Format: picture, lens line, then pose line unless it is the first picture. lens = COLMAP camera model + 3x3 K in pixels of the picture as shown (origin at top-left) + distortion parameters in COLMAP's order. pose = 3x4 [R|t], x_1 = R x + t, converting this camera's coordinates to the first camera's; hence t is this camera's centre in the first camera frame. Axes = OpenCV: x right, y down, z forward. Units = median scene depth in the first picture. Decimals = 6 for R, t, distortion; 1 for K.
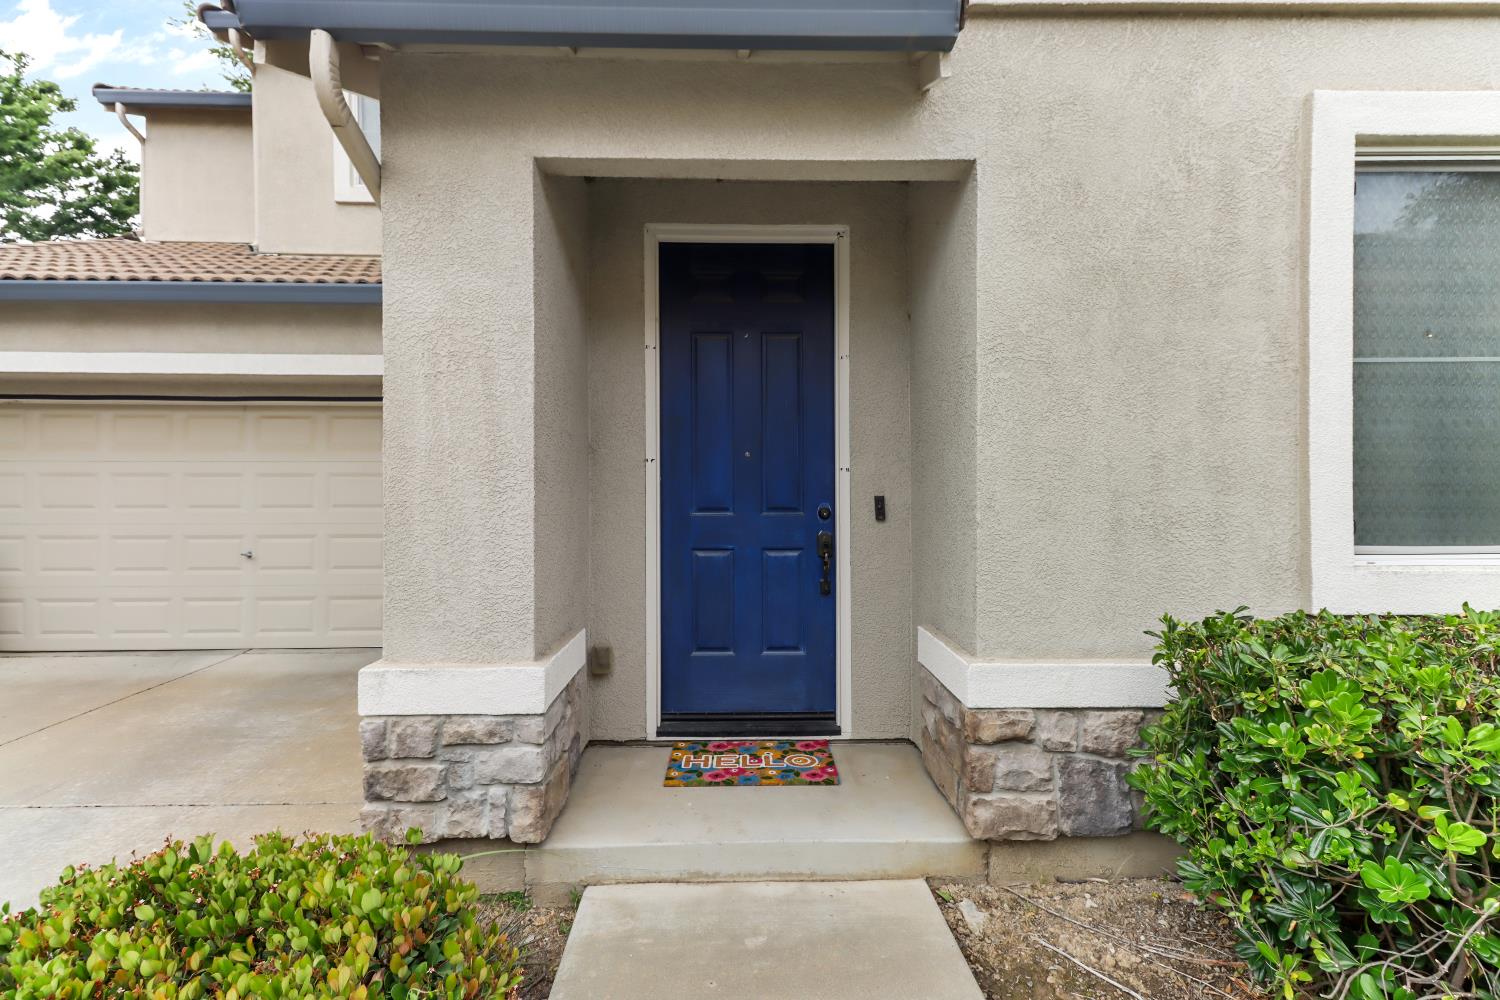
lens RADIAL K [[691.6, 0, 747.8], [0, 691.6, 494.2], [0, 0, 1]] dist [0.013342, -0.010421]
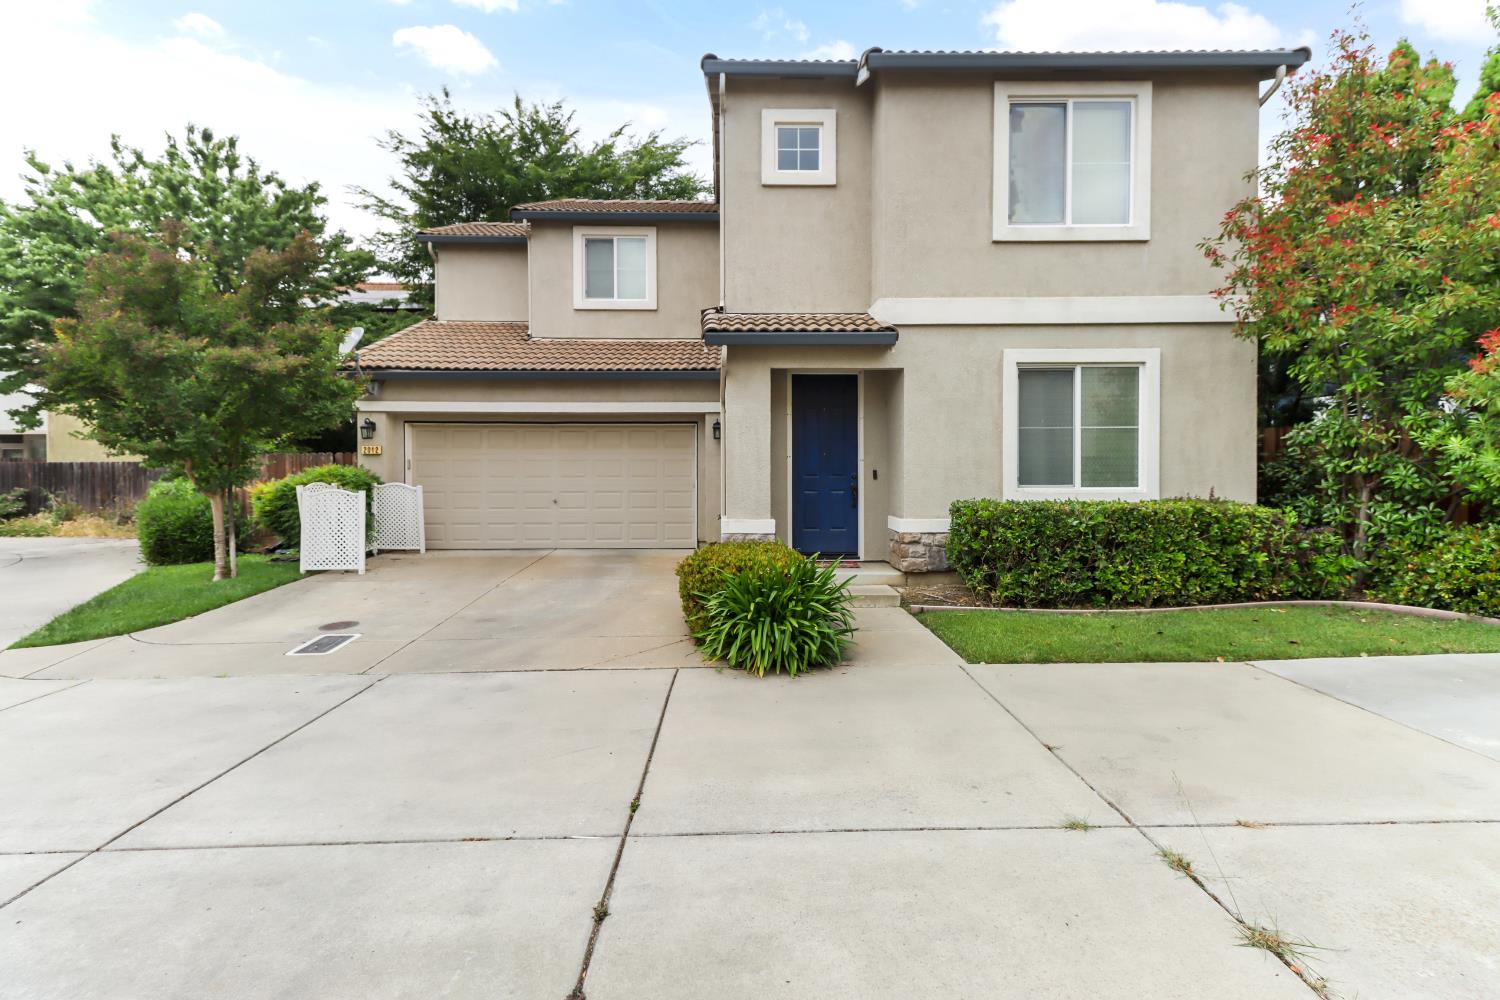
lens RADIAL K [[691.6, 0, 747.9], [0, 691.6, 484.6], [0, 0, 1]] dist [0.013342, -0.010421]
pose [[0.999986, 0.000114, 0.005309, -0.432978], [-0.000190, 0.999897, 0.014362, 0.026622], [-0.005307, -0.014363, 0.999883, -2.308053]]
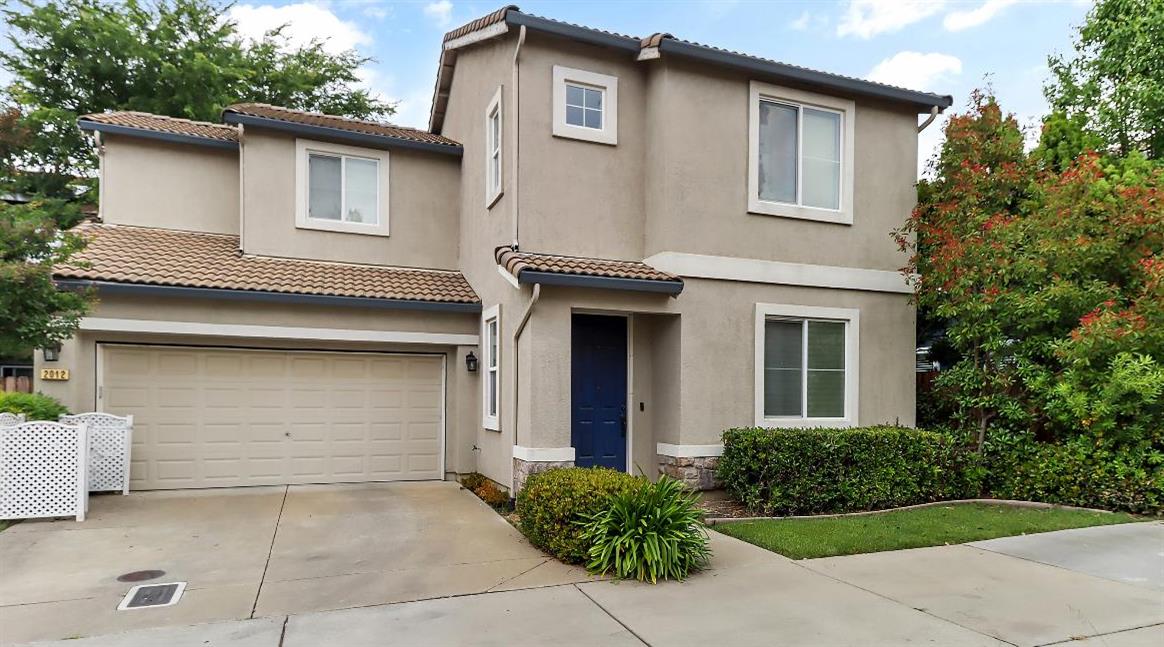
lens RADIAL K [[684.1, 0, 611.6], [0, 684.1, 409.7], [0, 0, 1]] dist [0.009172, 0.001221]
pose [[0.931696, 0.003784, 0.363220, -1.384425], [-0.005777, 0.999974, 0.004400, 0.028361], [-0.363194, -0.006198, 0.931693, -2.361817]]
